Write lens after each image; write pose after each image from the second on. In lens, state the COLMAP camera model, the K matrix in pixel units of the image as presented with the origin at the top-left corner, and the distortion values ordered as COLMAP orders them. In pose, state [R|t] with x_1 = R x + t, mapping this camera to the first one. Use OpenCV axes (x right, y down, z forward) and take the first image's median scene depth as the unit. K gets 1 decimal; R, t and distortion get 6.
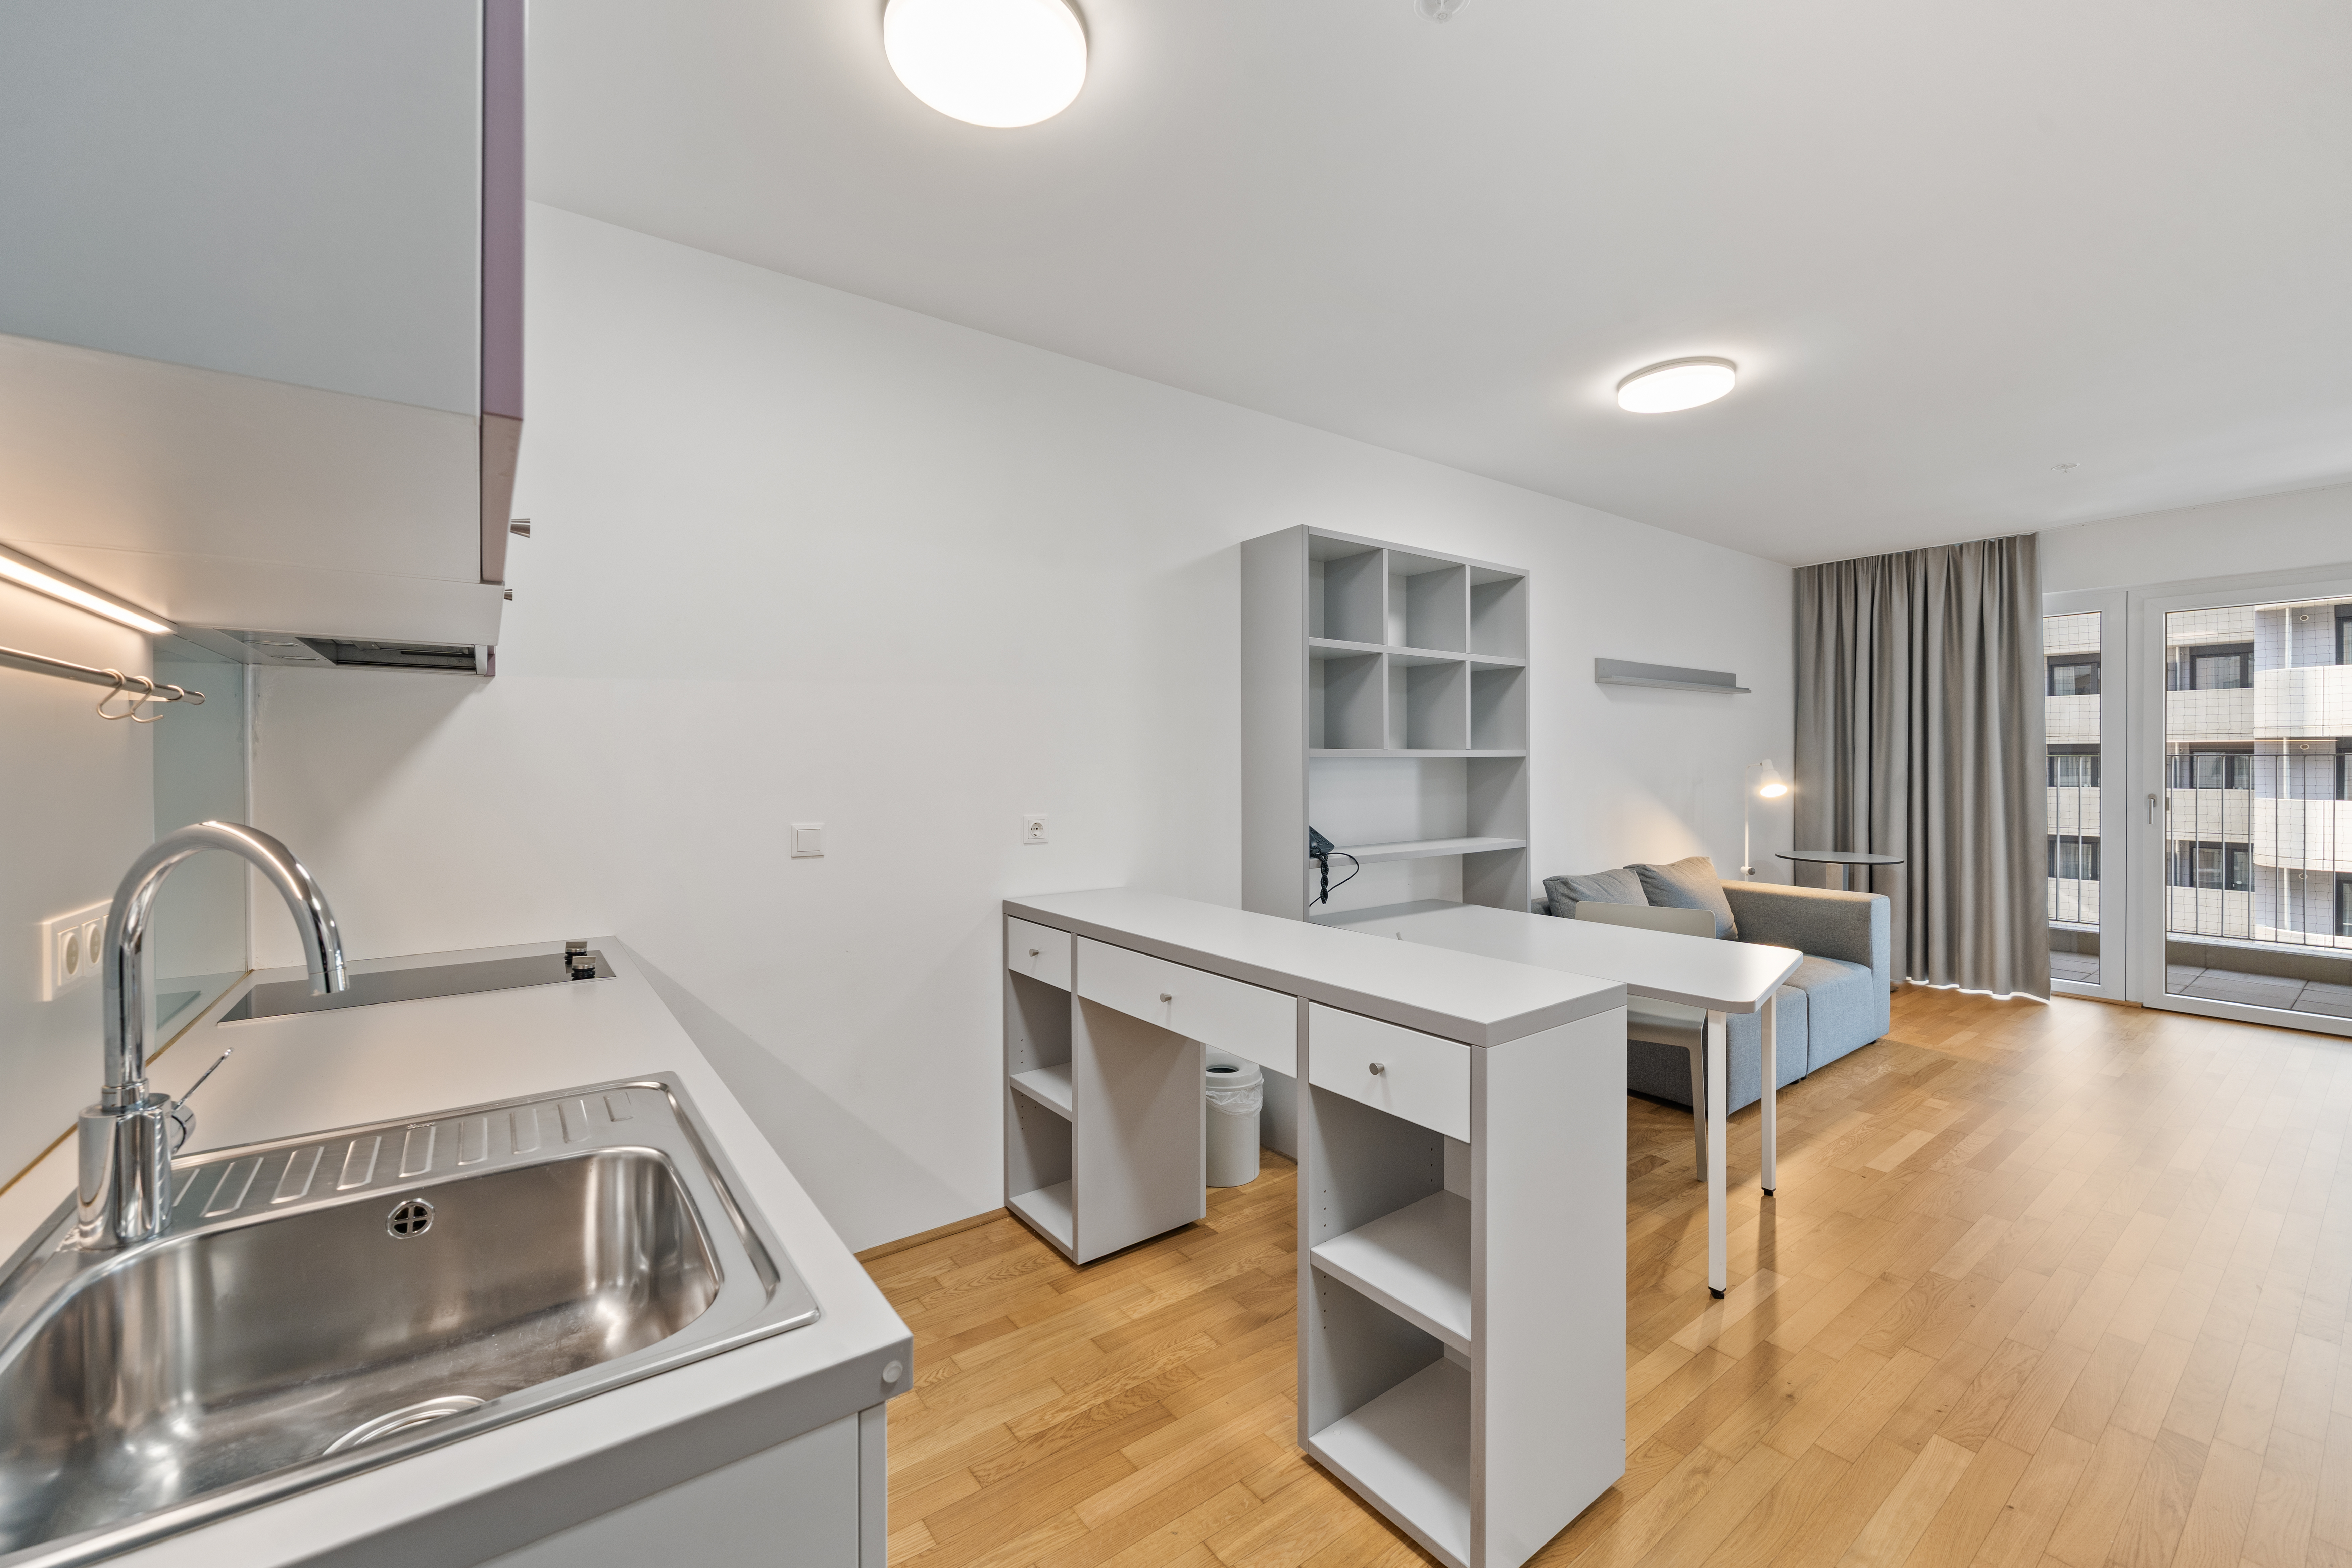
lens RADIAL K [[941.0, 0, 1180.2], [0, 941.0, 773.0], [0, 0, 1]] dist [0.001301, -0.000205]
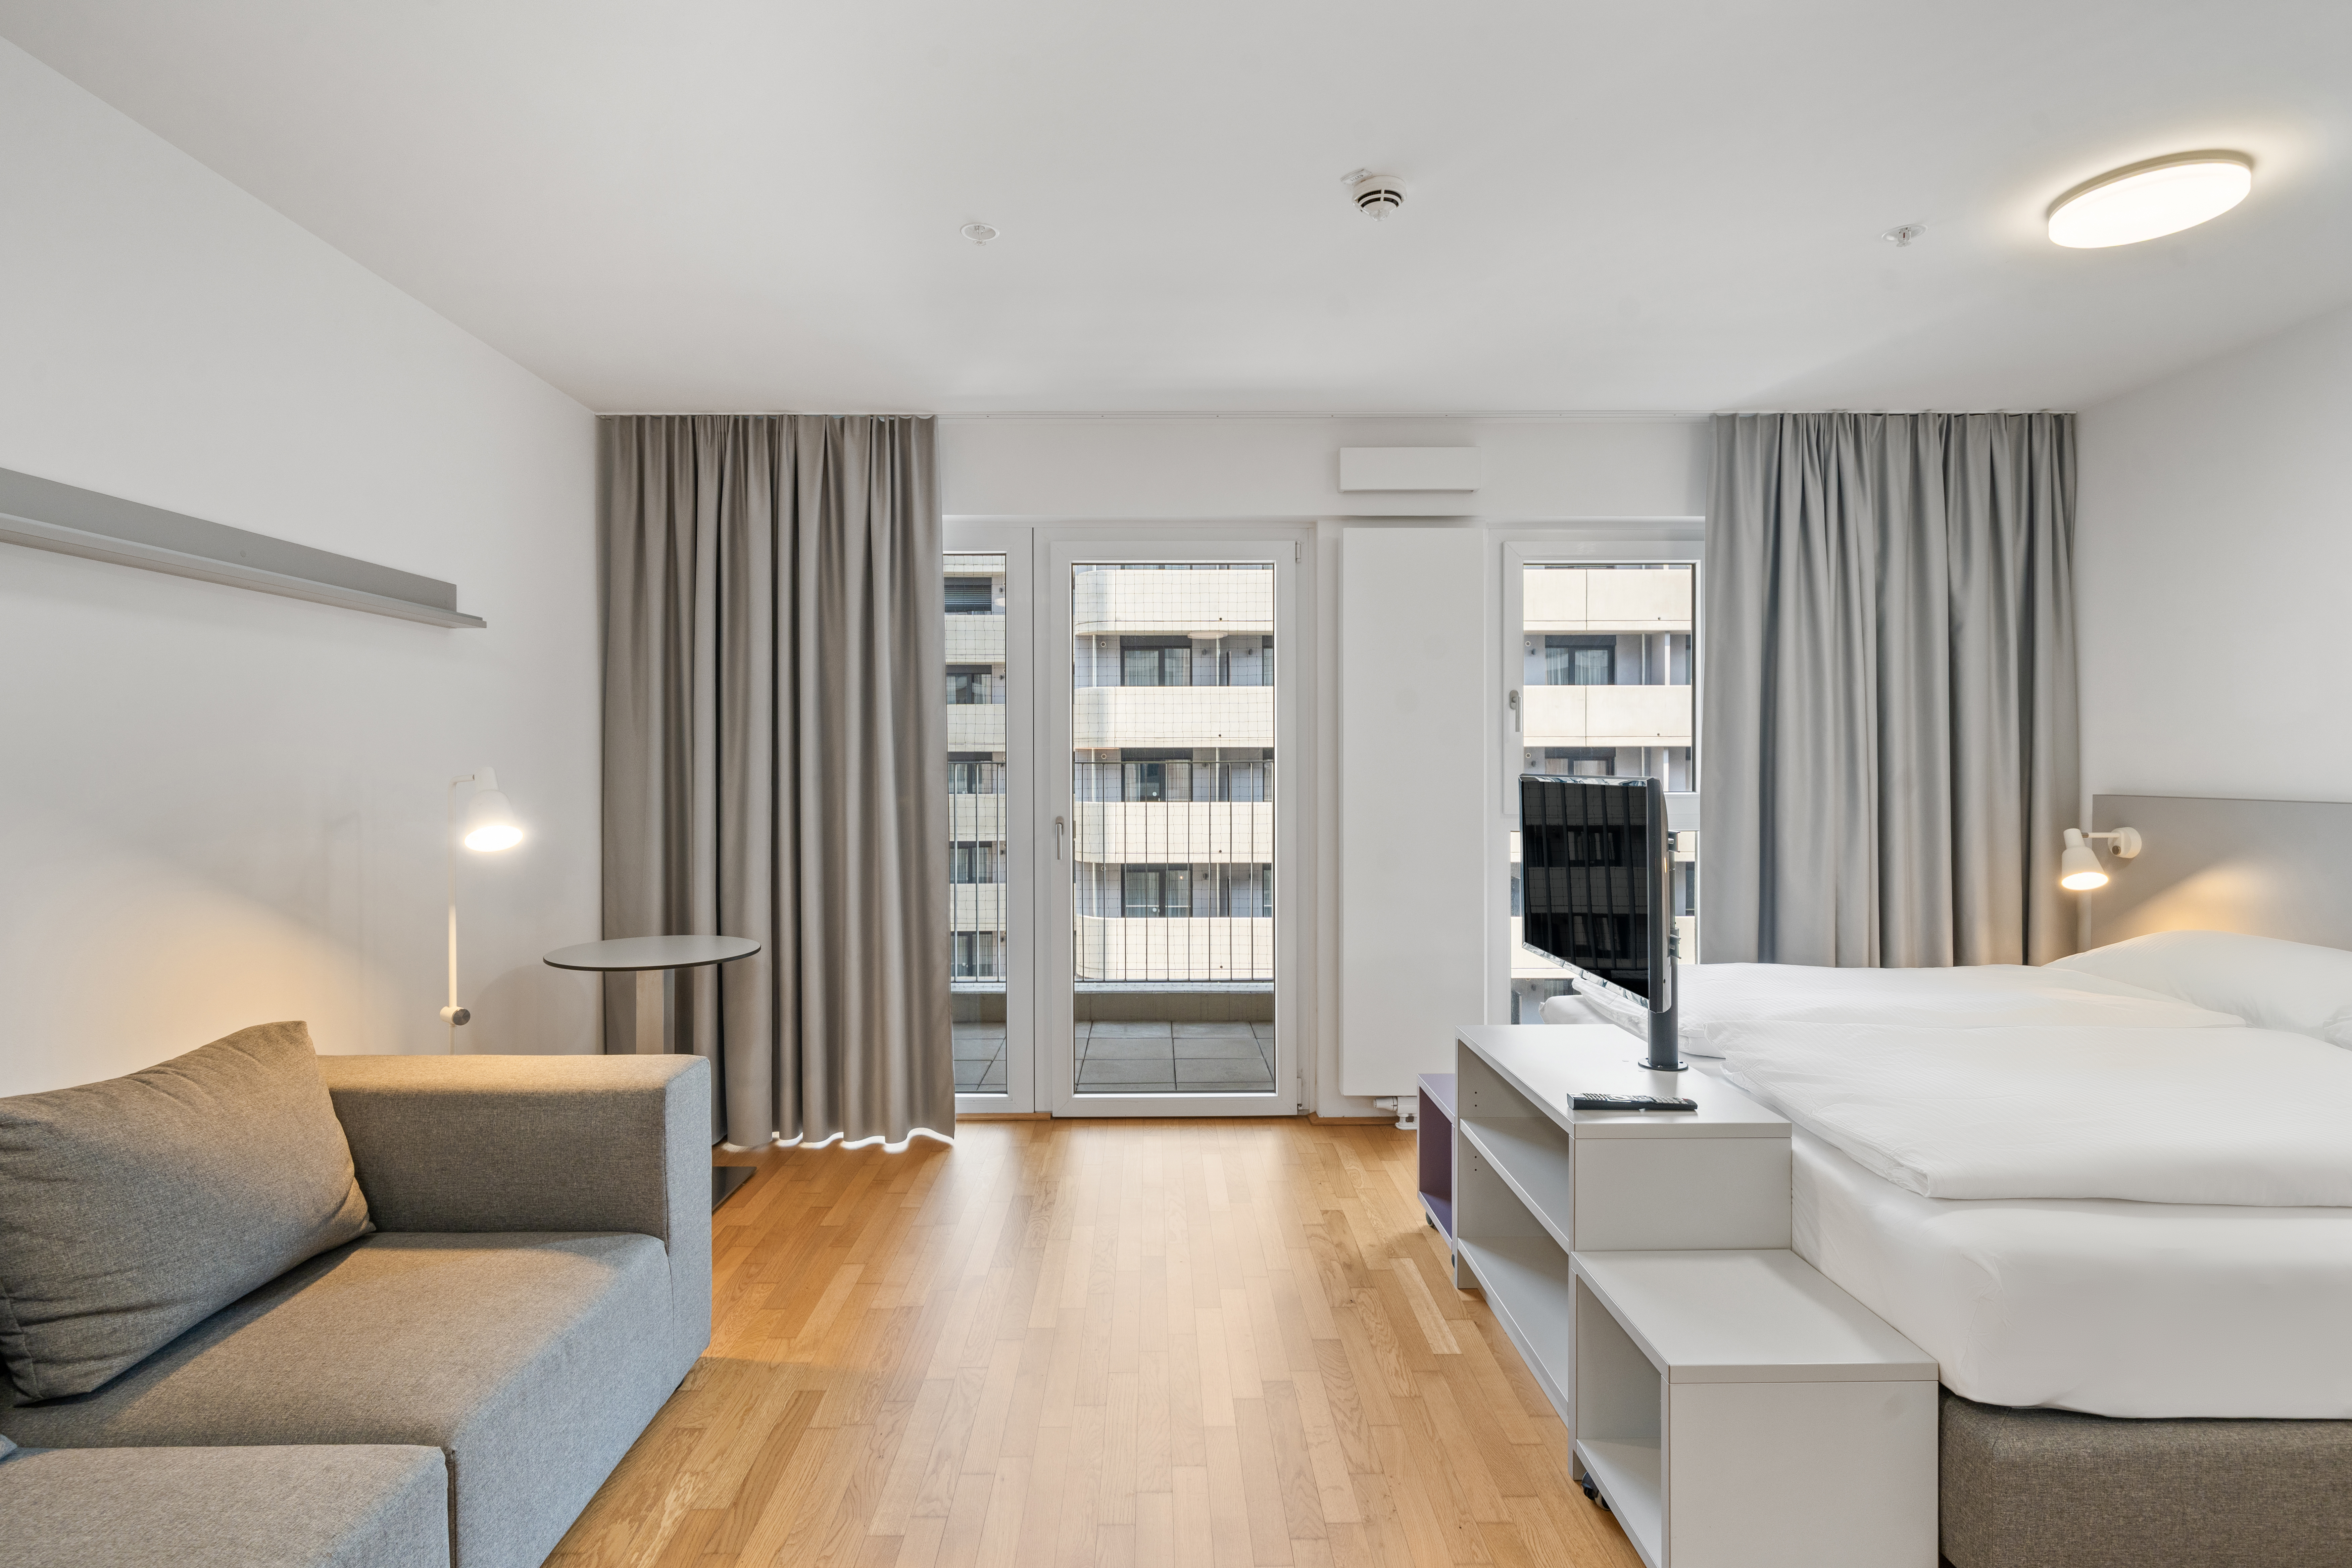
lens RADIAL K [[1162.3, 0, 1167.7], [0, 1162.3, 767.5], [0, 0, 1]] dist [0.002523, -0.000042]
pose [[0.588339, 0.003099, 0.808608, 0.339500], [0.006398, 0.999944, -0.008487, -0.007162], [-0.808589, 0.010167, 0.588286, 0.382456]]
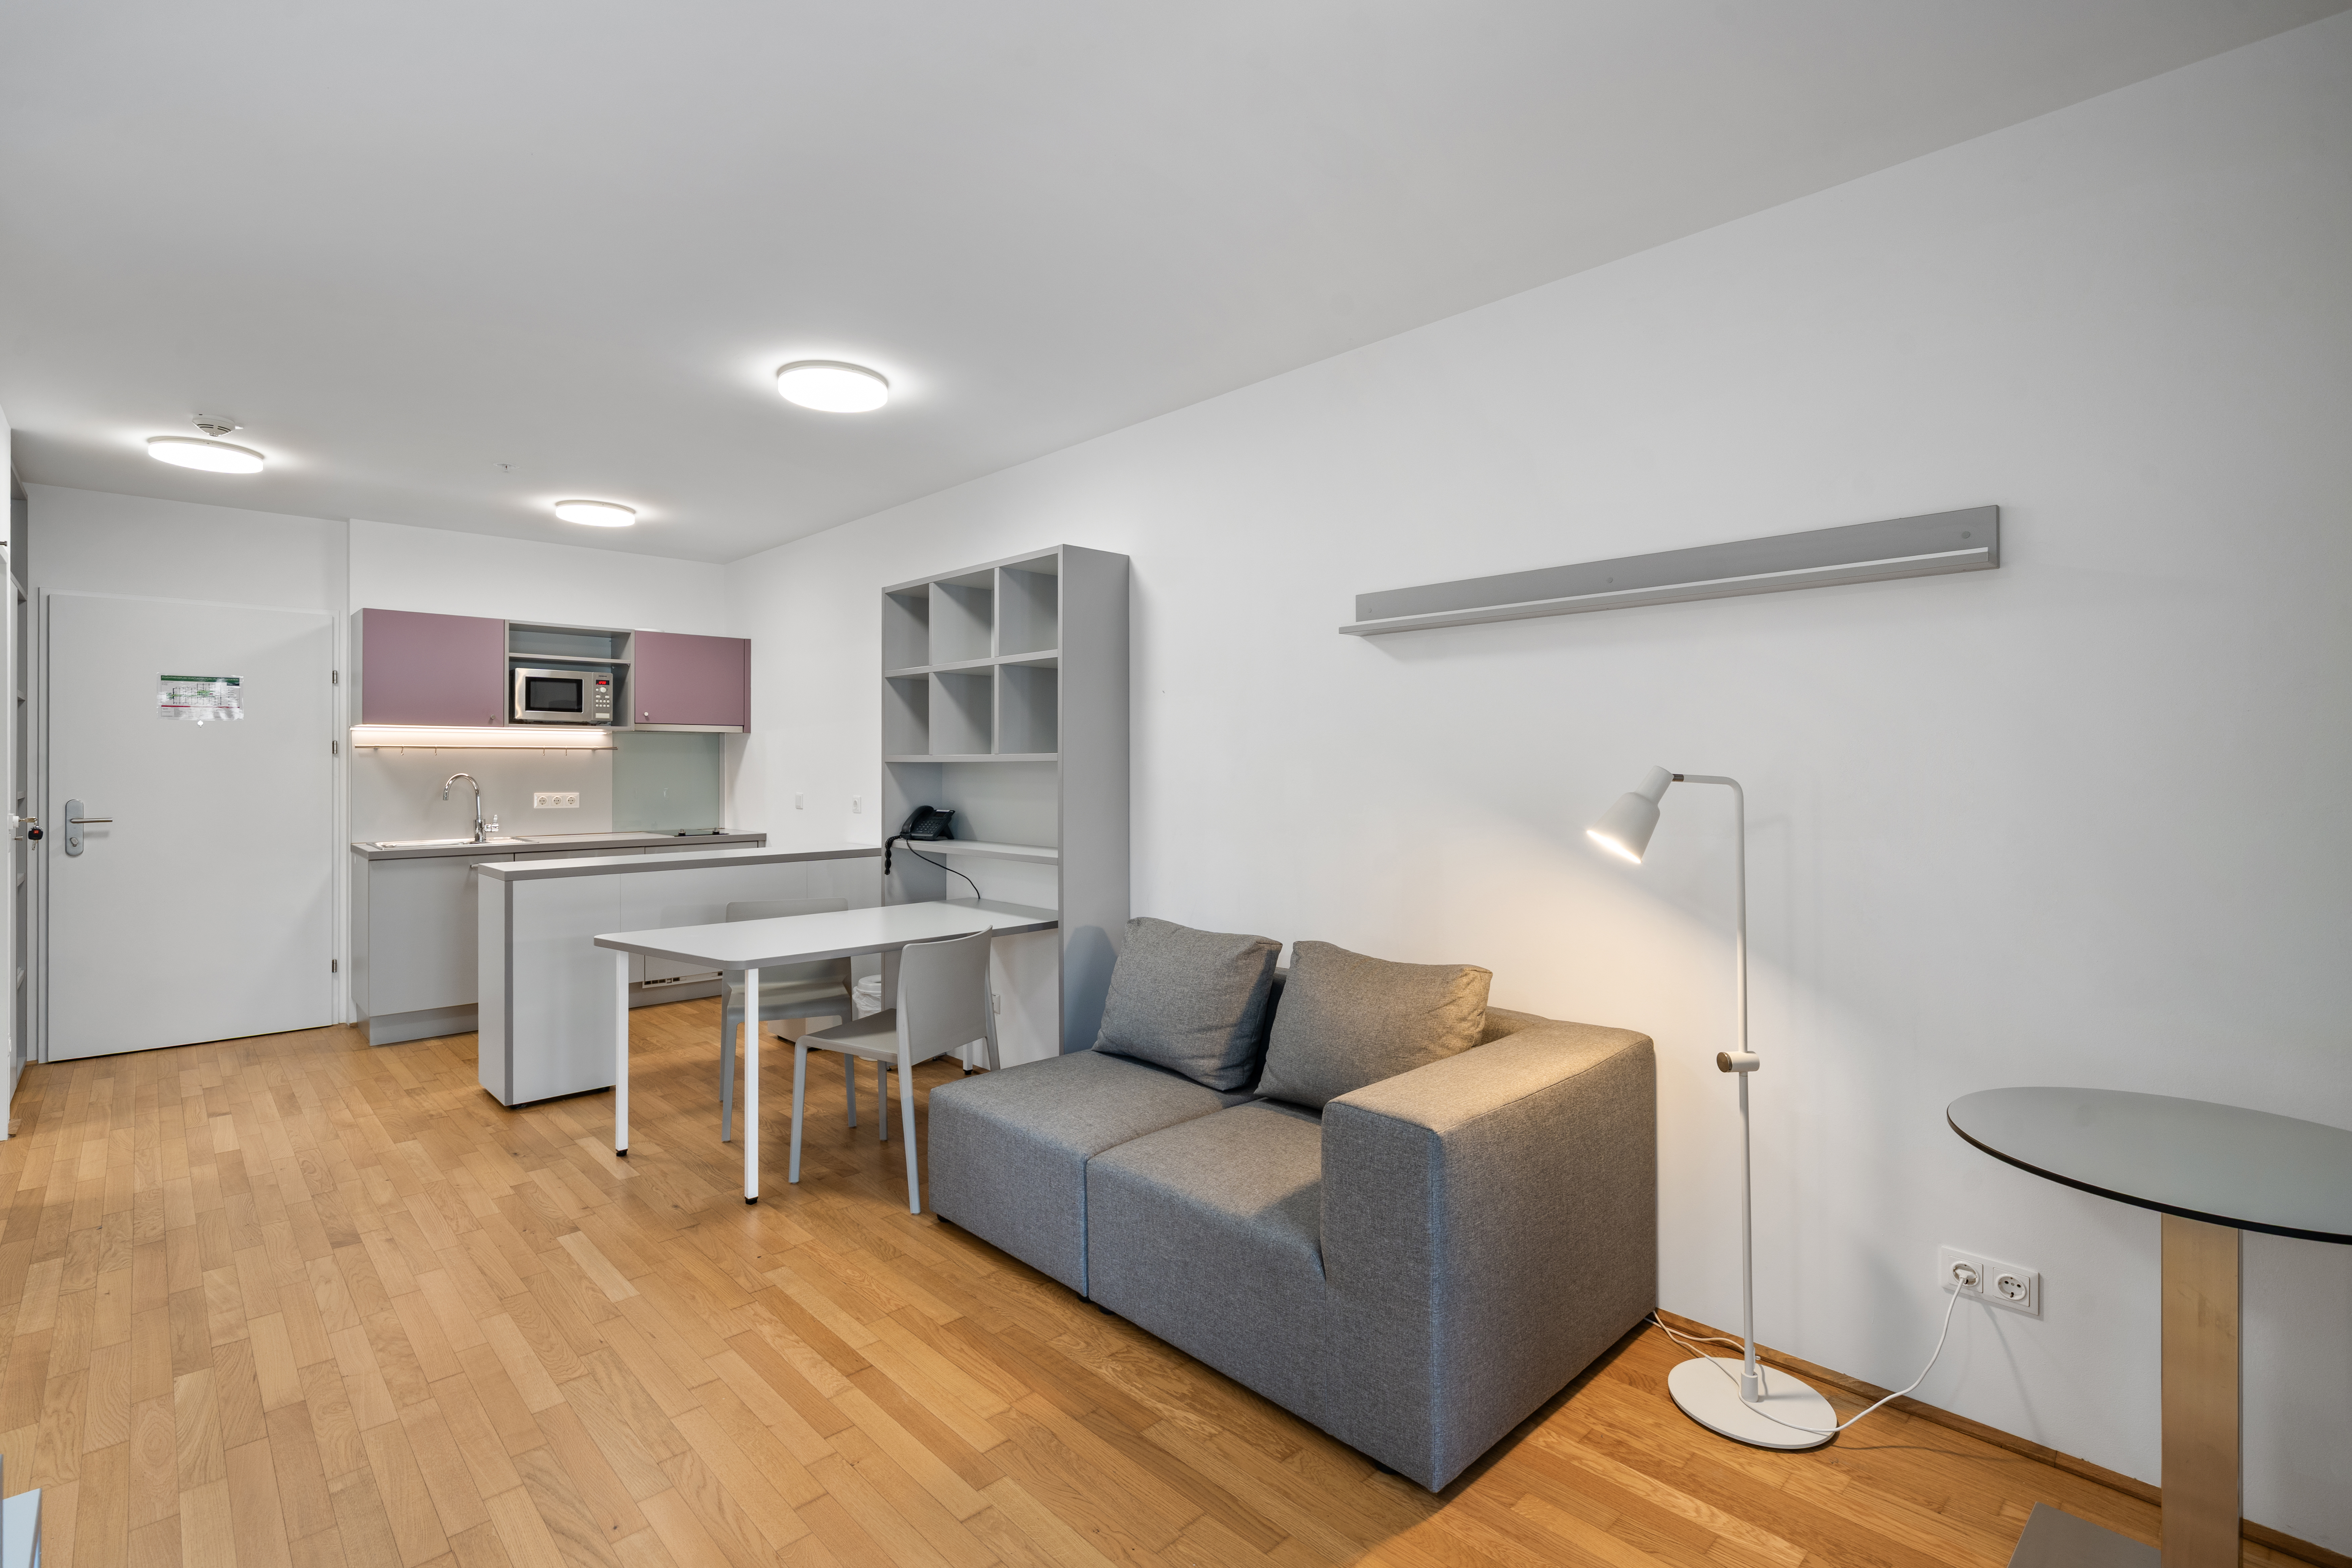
lens RADIAL K [[1080.4, 0, 1171.2], [0, 1080.4, 768.7], [0, 0, 1]] dist [-0.000402, -0.000001]
pose [[0.121370, 0.013254, -0.992519, 0.963848], [-0.010242, 0.999874, 0.012100, -0.016263], [0.992554, 0.008697, 0.121490, 0.692446]]
